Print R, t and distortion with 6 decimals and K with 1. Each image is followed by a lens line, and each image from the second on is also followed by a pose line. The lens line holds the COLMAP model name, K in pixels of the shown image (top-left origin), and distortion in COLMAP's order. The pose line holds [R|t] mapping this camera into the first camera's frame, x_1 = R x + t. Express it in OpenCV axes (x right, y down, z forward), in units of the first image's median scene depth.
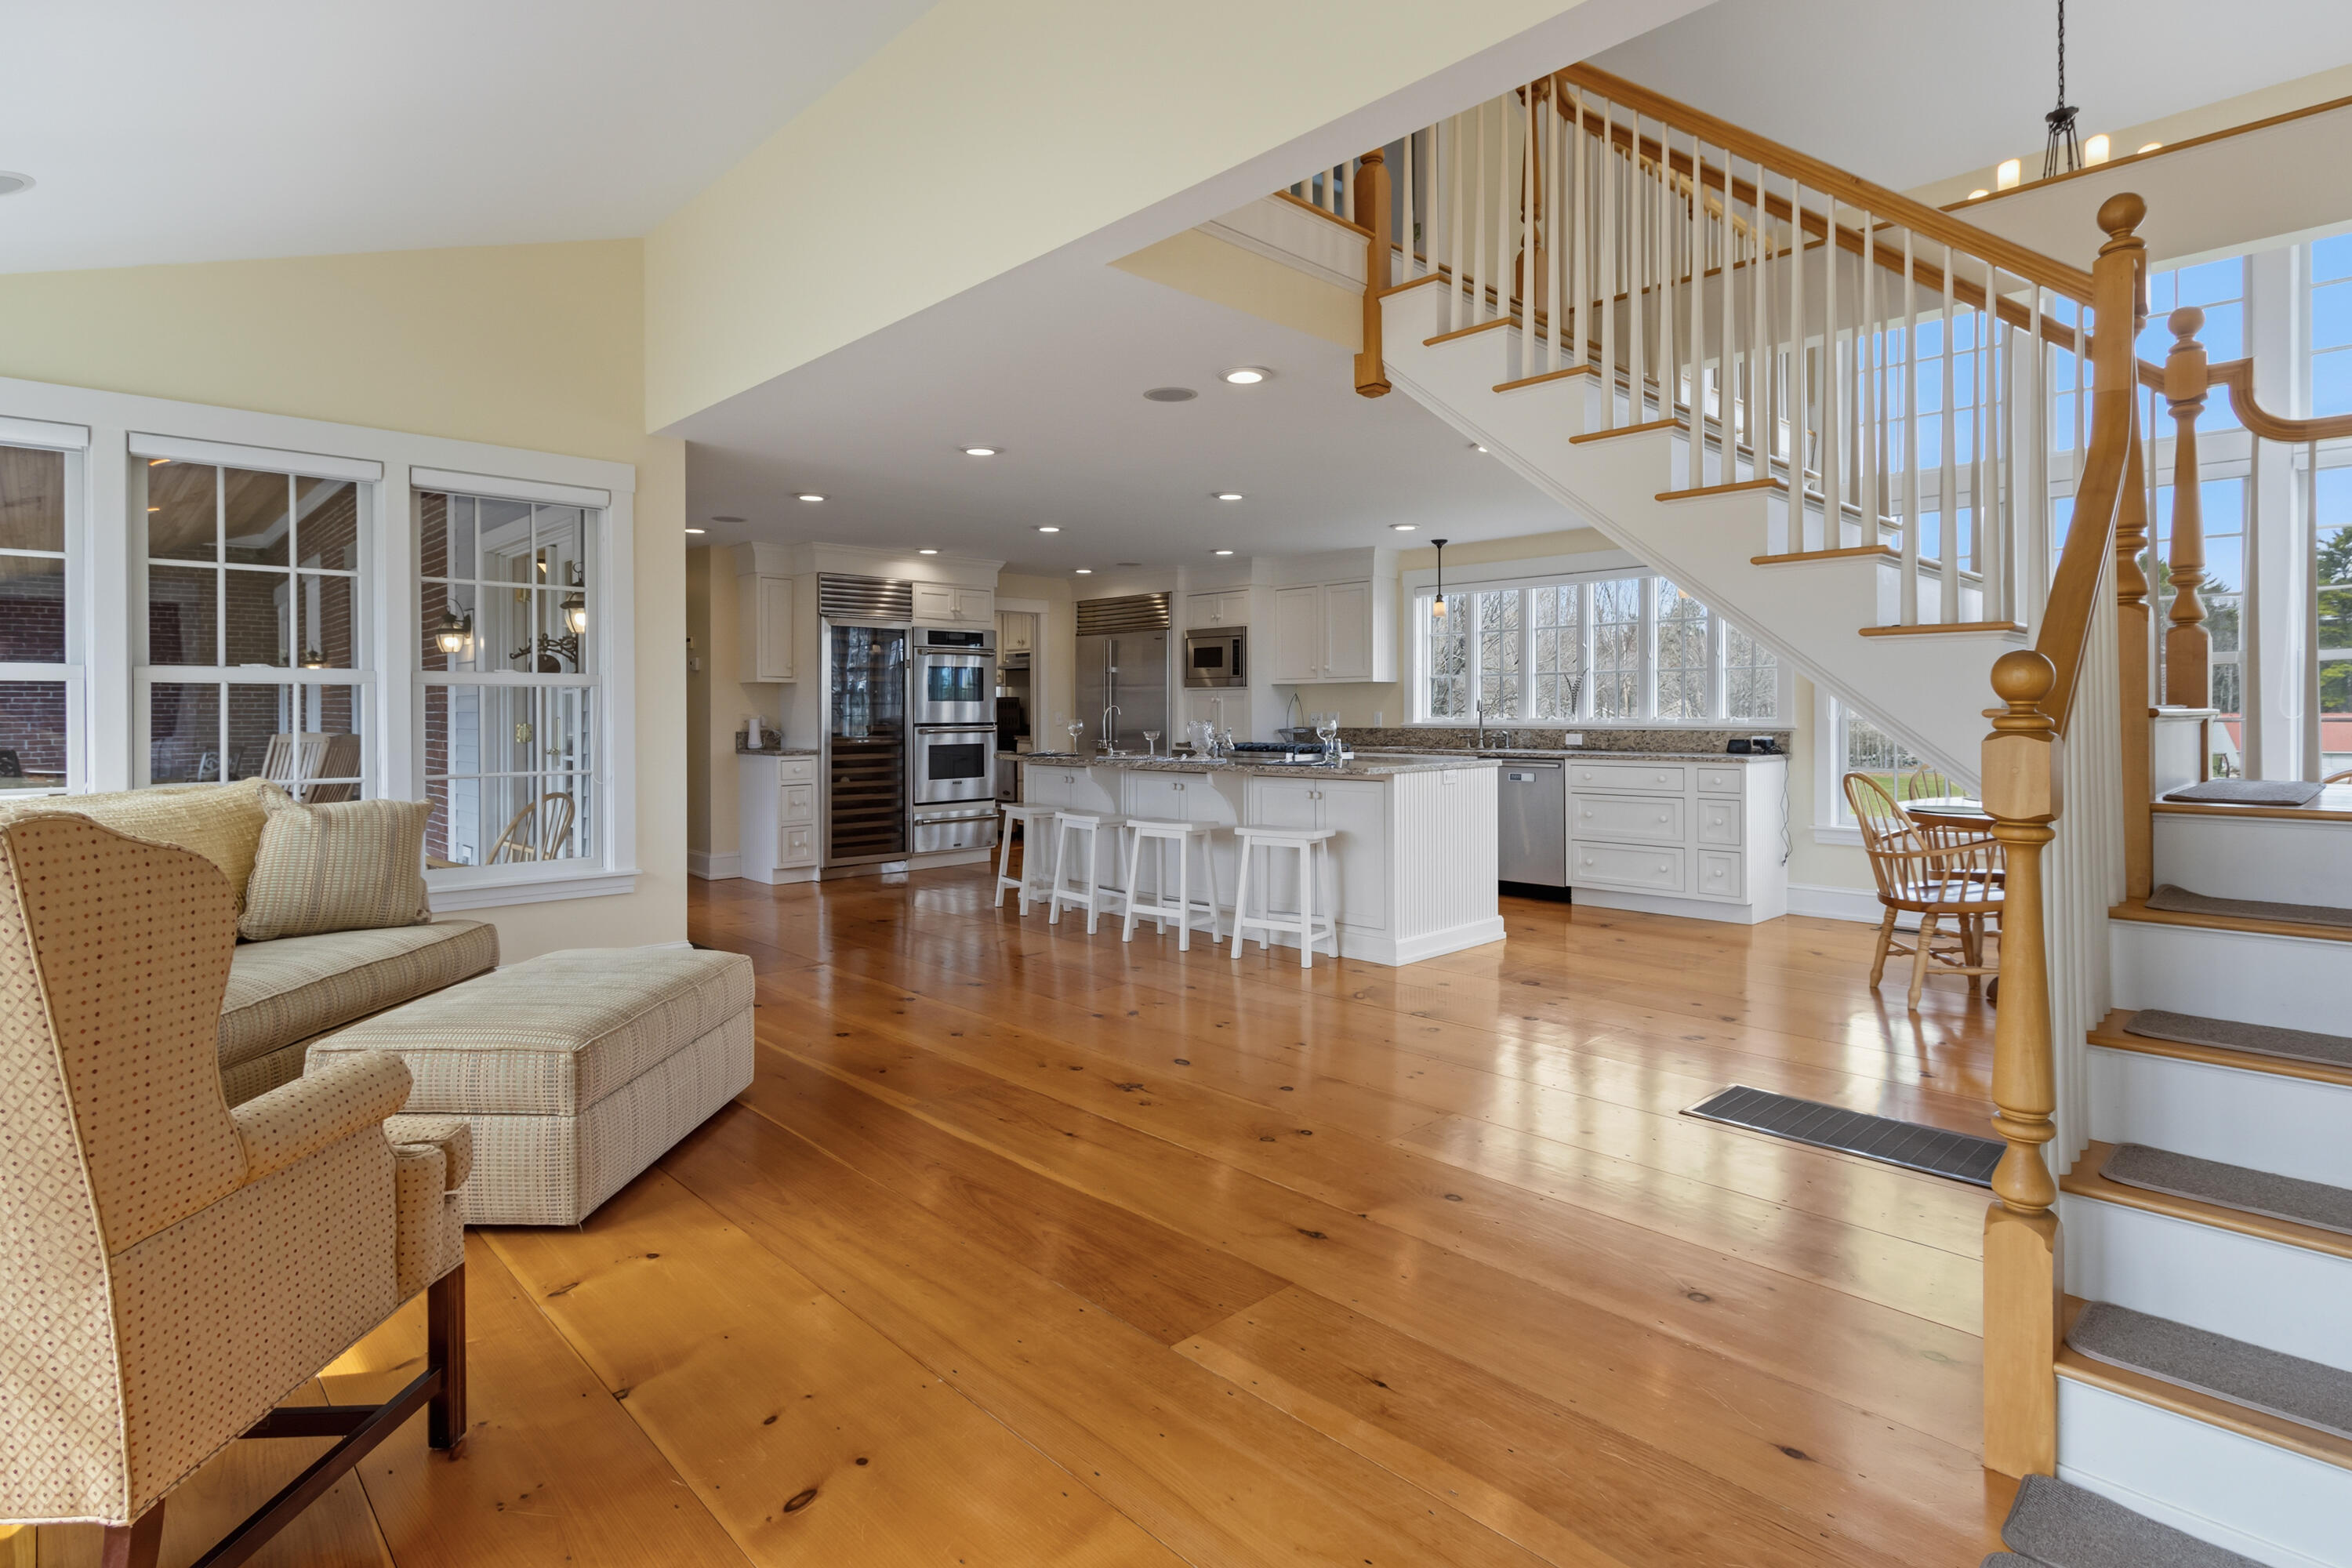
lens RADIAL K [[1119.6, 0, 1153.0], [0, 1119.6, 718.2], [0, 0, 1]] dist [0.004188, 0.000755]
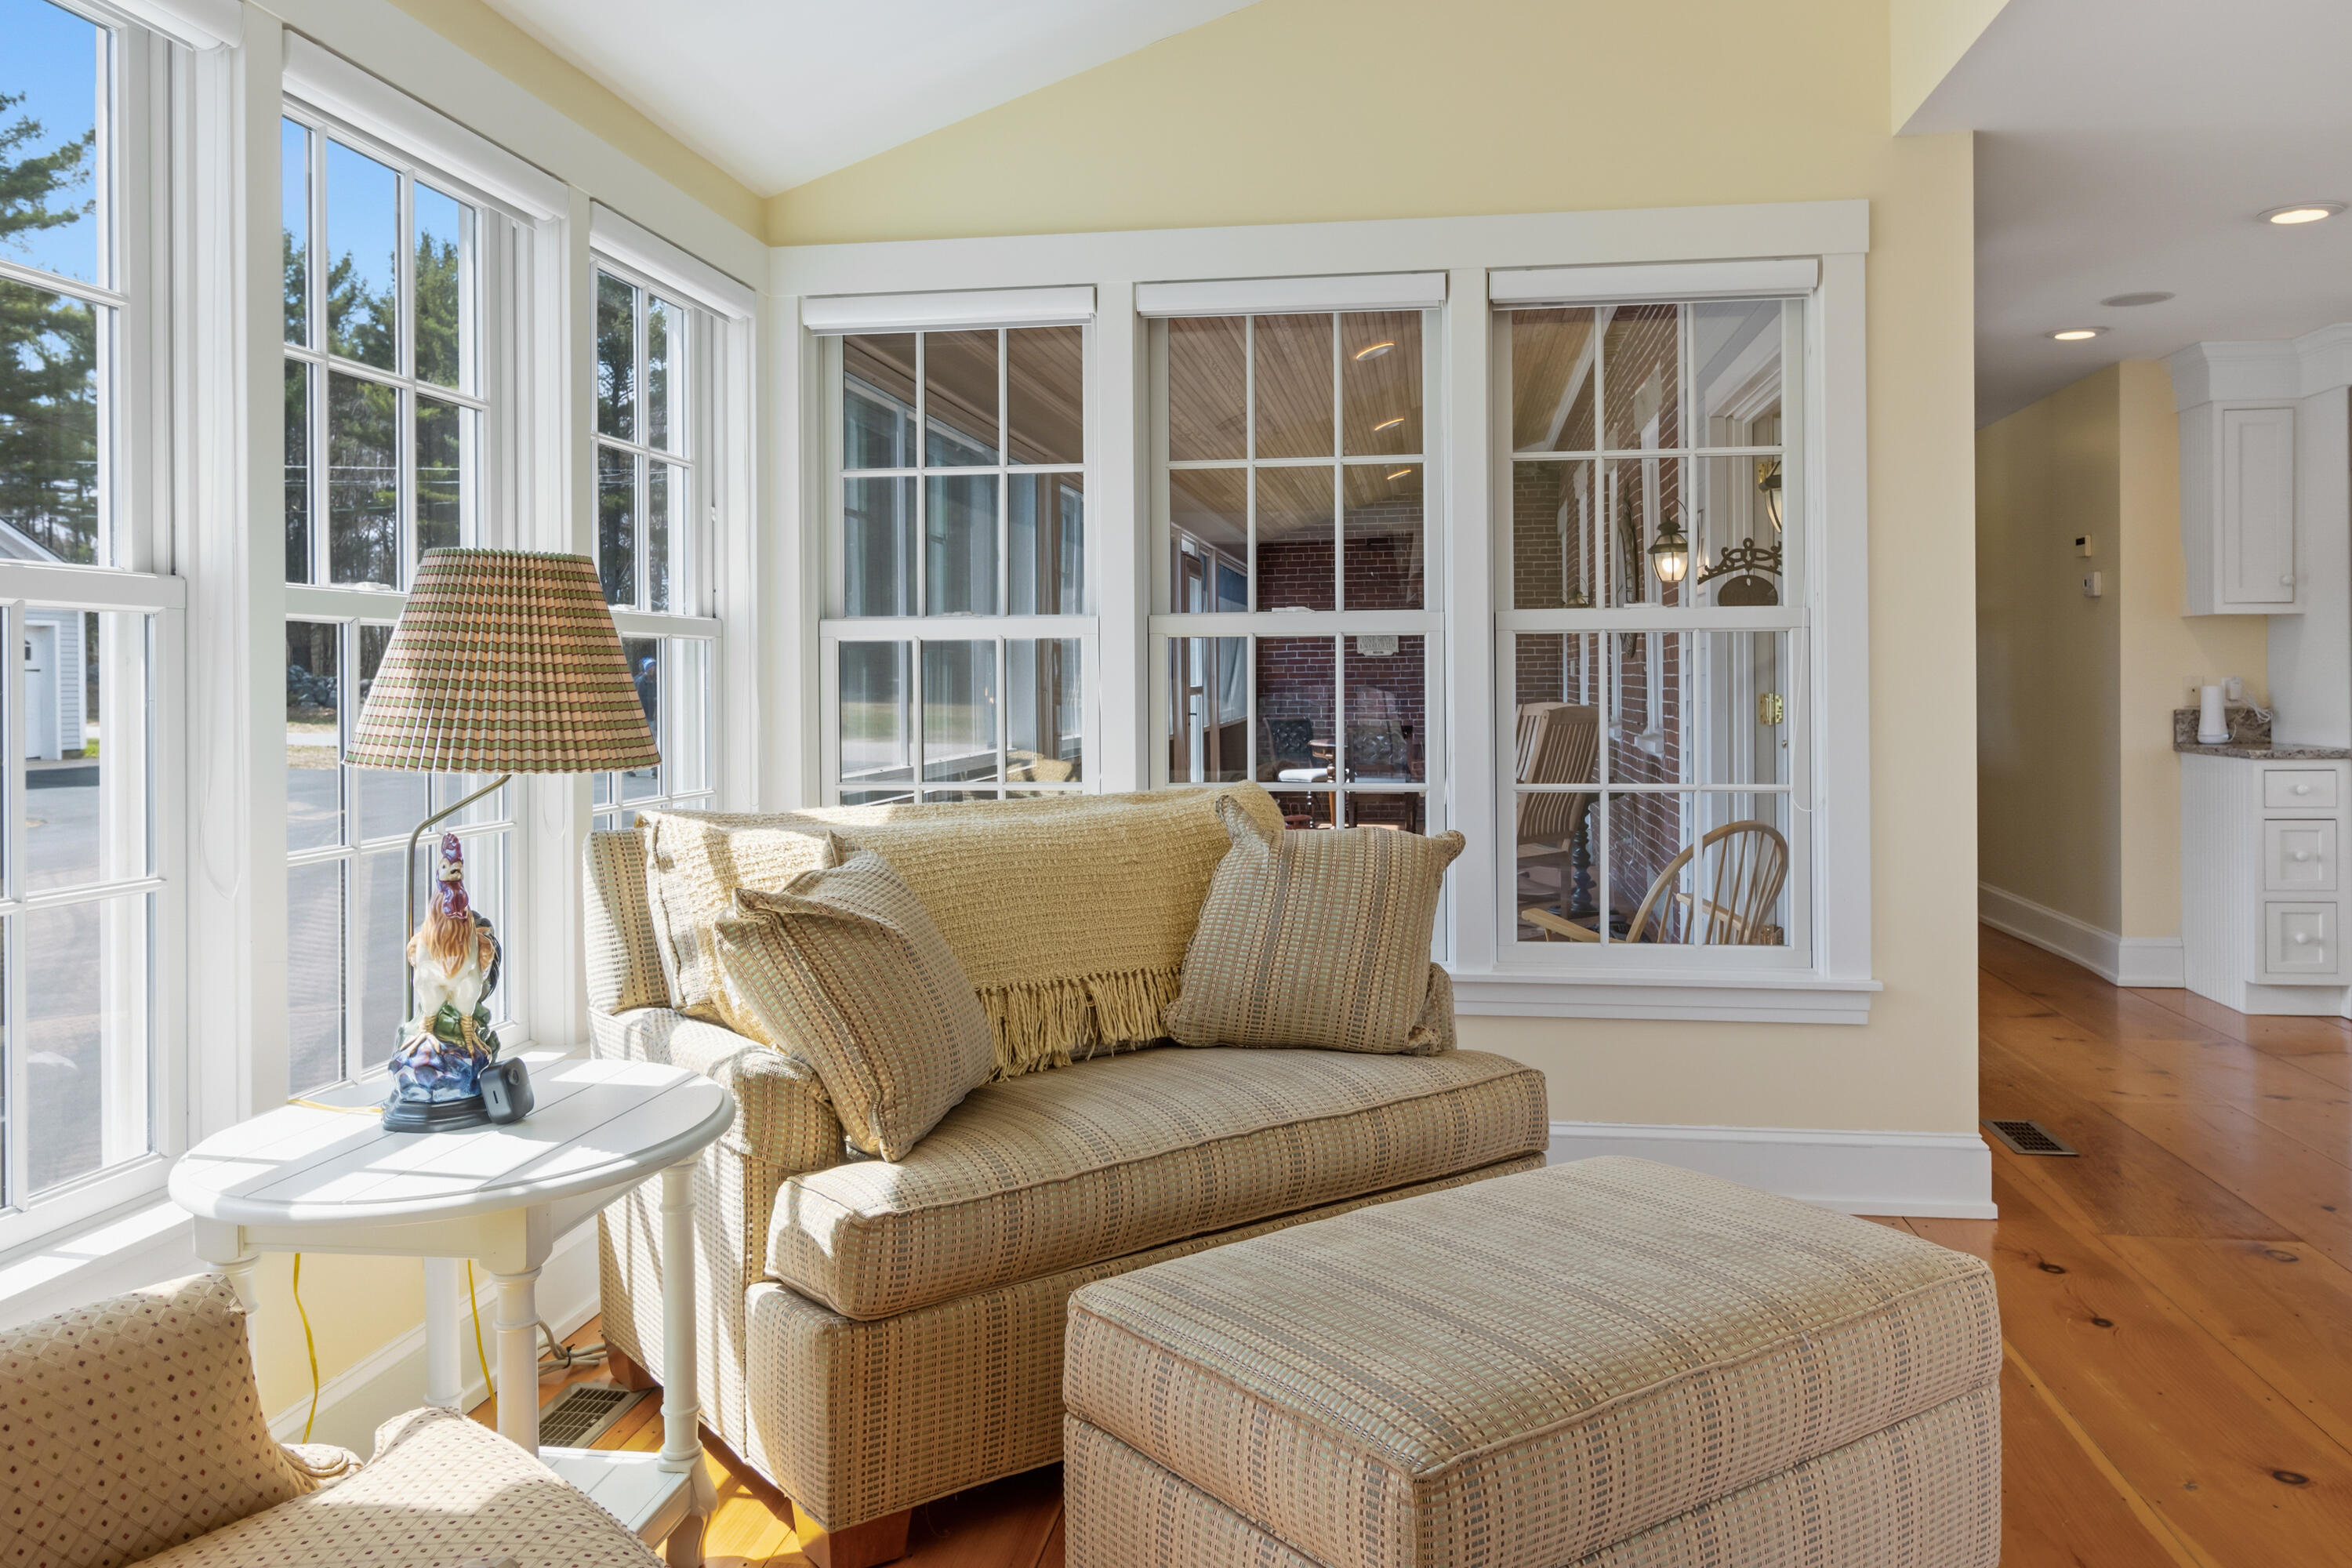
lens RADIAL K [[1731.2, 0, 1175.9], [0, 1731.2, 680.9], [0, 0, 1]] dist [0.007079, -0.003315]
pose [[0.607325, 0.008067, -0.794412, -0.027844], [-0.004745, 0.999967, 0.006526, -0.011521], [0.794439, -0.000194, 0.607344, 0.362566]]
